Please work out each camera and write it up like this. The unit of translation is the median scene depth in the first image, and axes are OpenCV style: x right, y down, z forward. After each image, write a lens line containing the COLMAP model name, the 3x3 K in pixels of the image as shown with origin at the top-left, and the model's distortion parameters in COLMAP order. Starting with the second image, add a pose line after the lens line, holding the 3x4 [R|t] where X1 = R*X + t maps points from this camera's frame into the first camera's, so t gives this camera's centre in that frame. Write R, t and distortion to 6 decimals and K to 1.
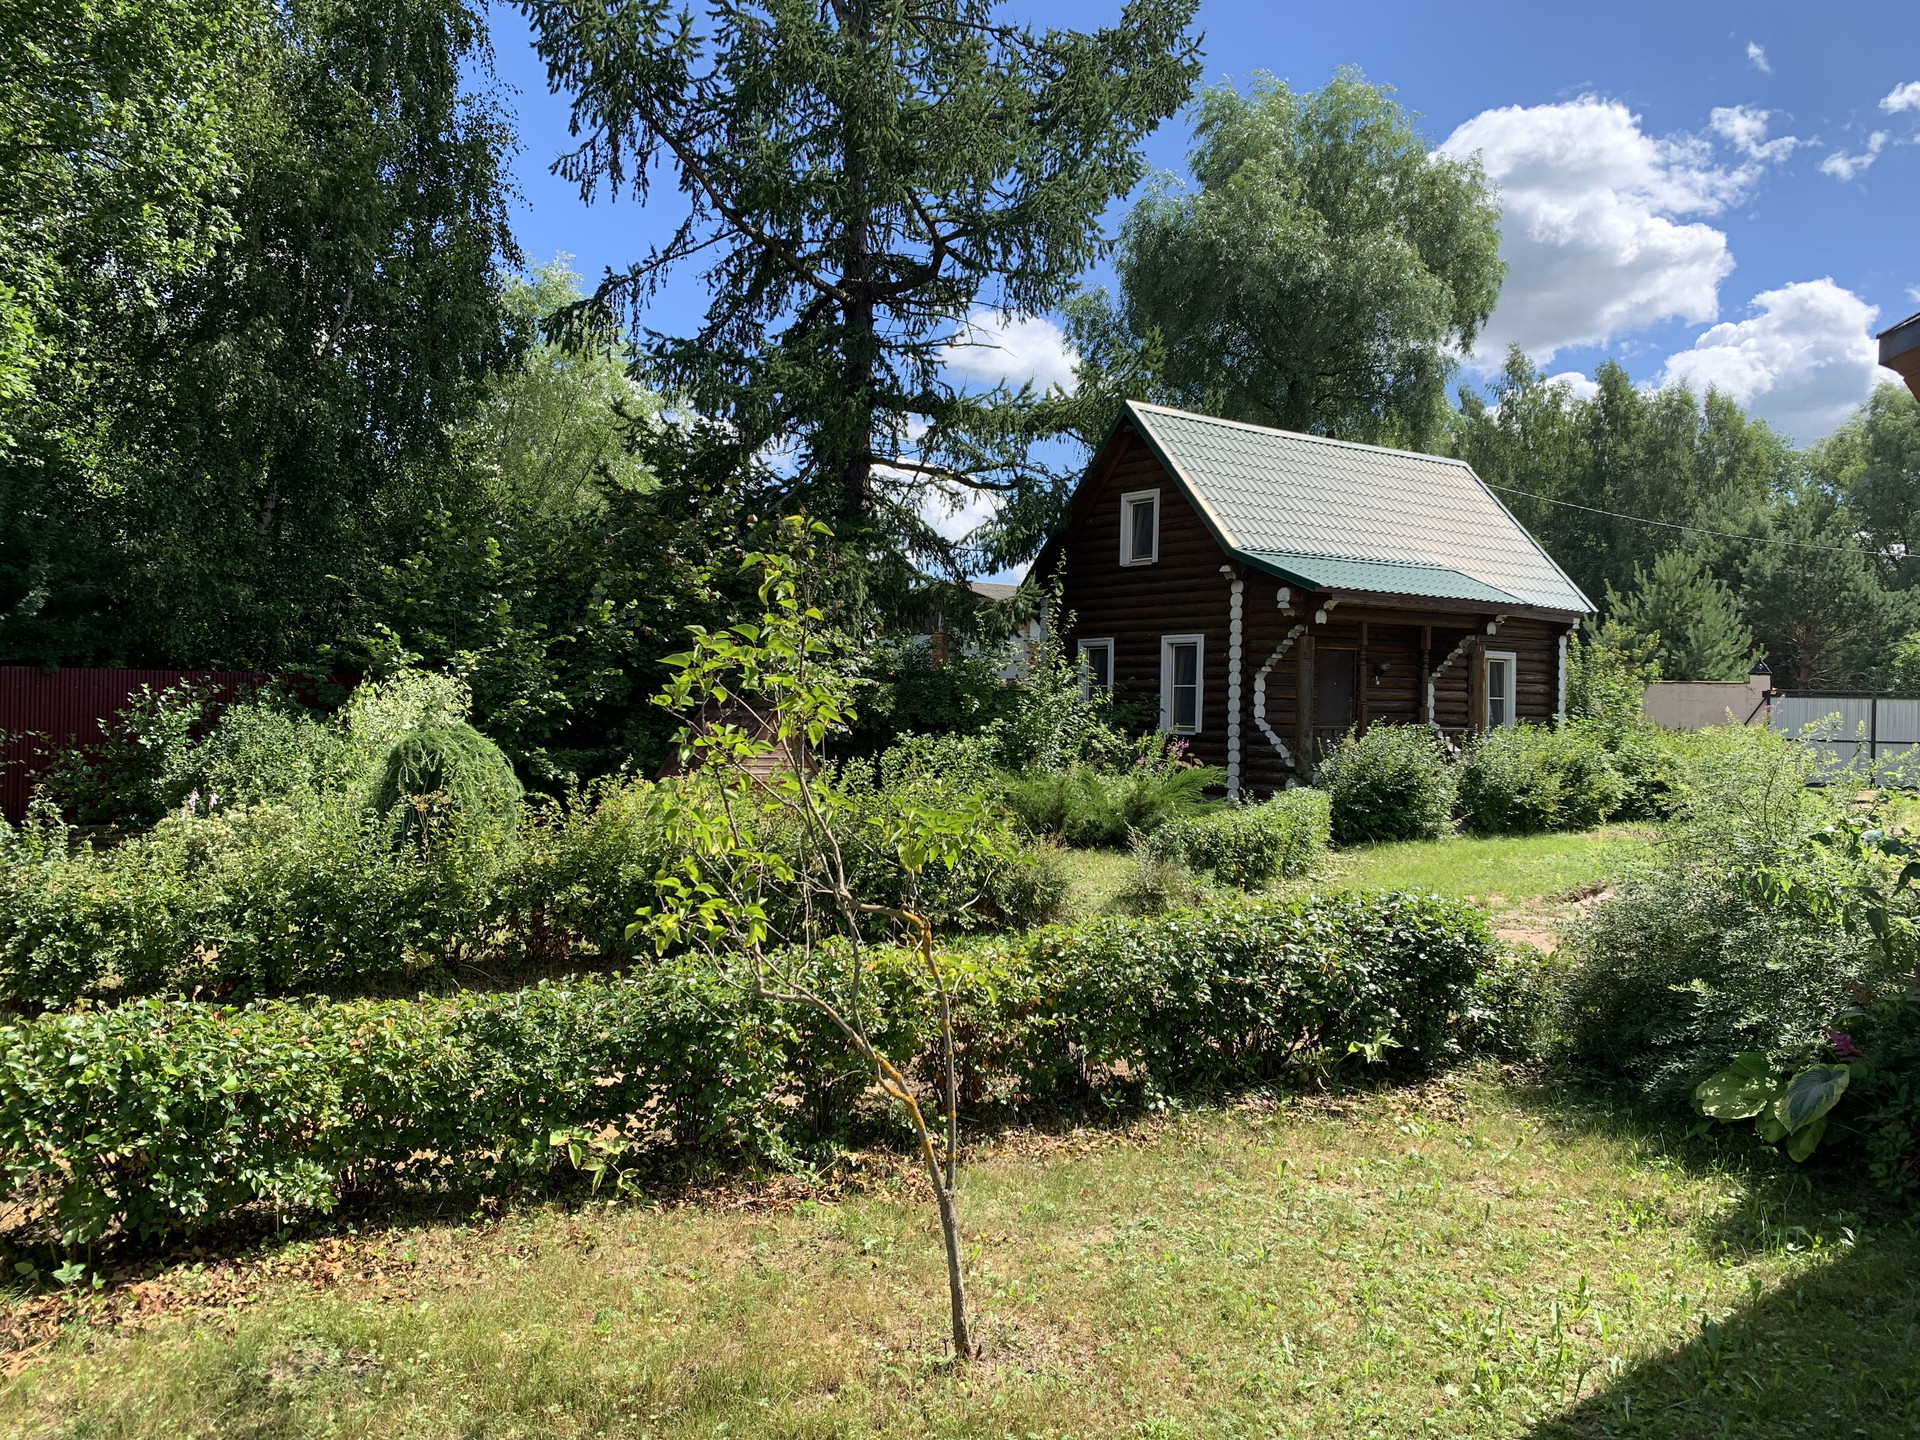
lens RADIAL K [[1470.8, 0, 951.8], [0, 1470.8, 730.7], [0, 0, 1]] dist [0.016070, -0.009497]
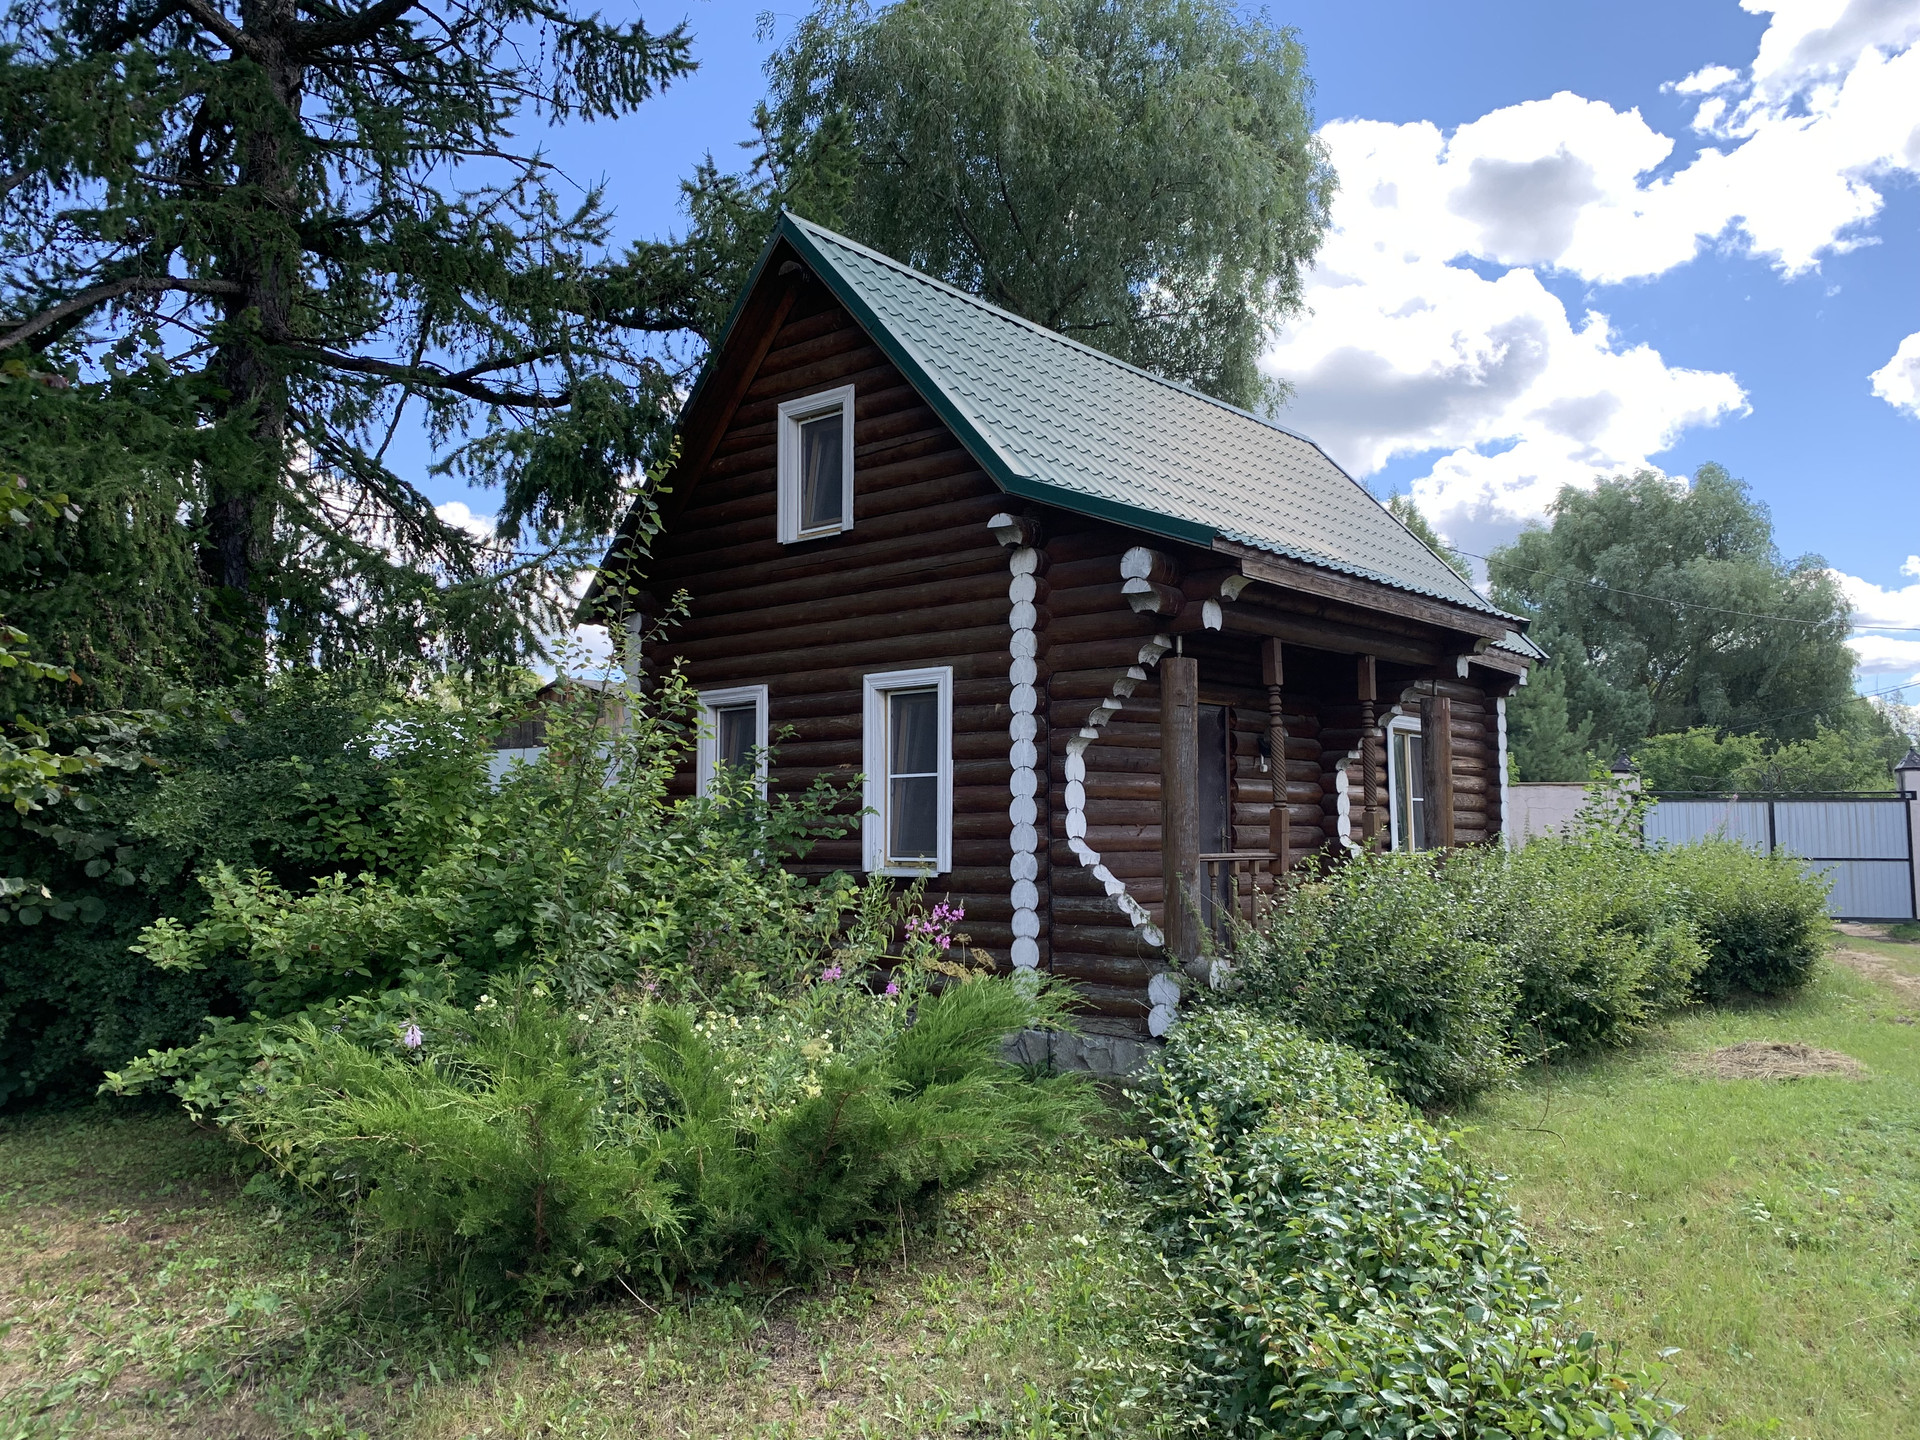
lens RADIAL K [[1470.8, 0, 948.8], [0, 1470.8, 711.1], [0, 0, 1]] dist [0.016070, -0.009497]
pose [[0.976061, -0.000938, 0.217494, 0.065438], [0.022518, 0.995053, -0.096762, -0.004445], [-0.216327, 0.099343, 0.971254, 0.533097]]
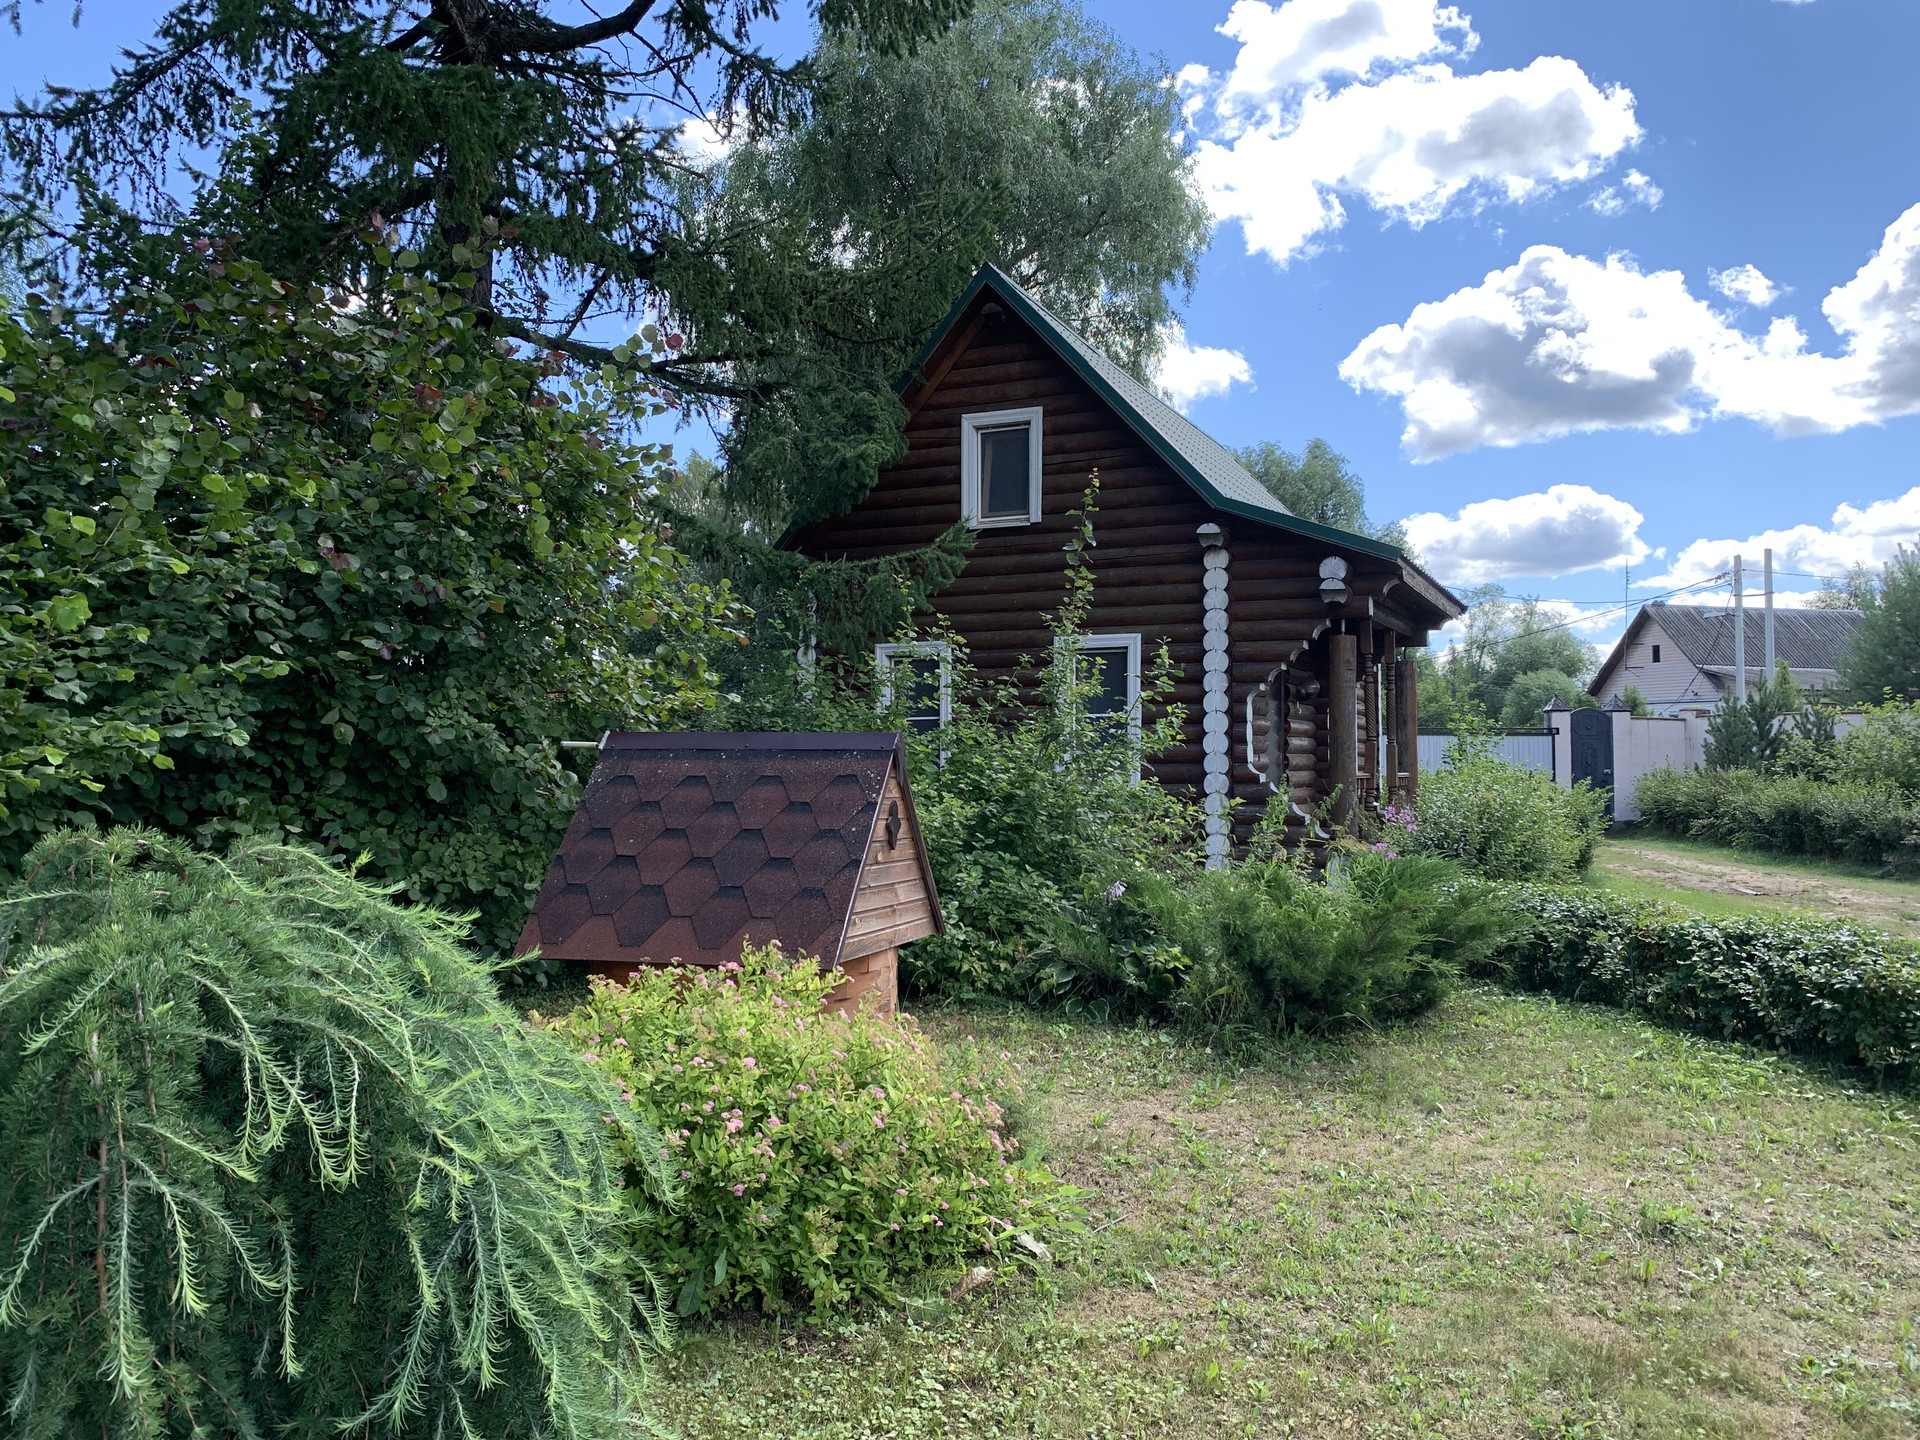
lens RADIAL K [[1470.8, 0, 950.1], [0, 1470.8, 717.4], [0, 0, 1]] dist [0.016070, -0.009497]
pose [[0.872859, -0.003783, 0.487957, -0.212390], [0.027153, 0.998797, -0.040828, -0.005731], [-0.487216, 0.048887, 0.871912, 0.486418]]
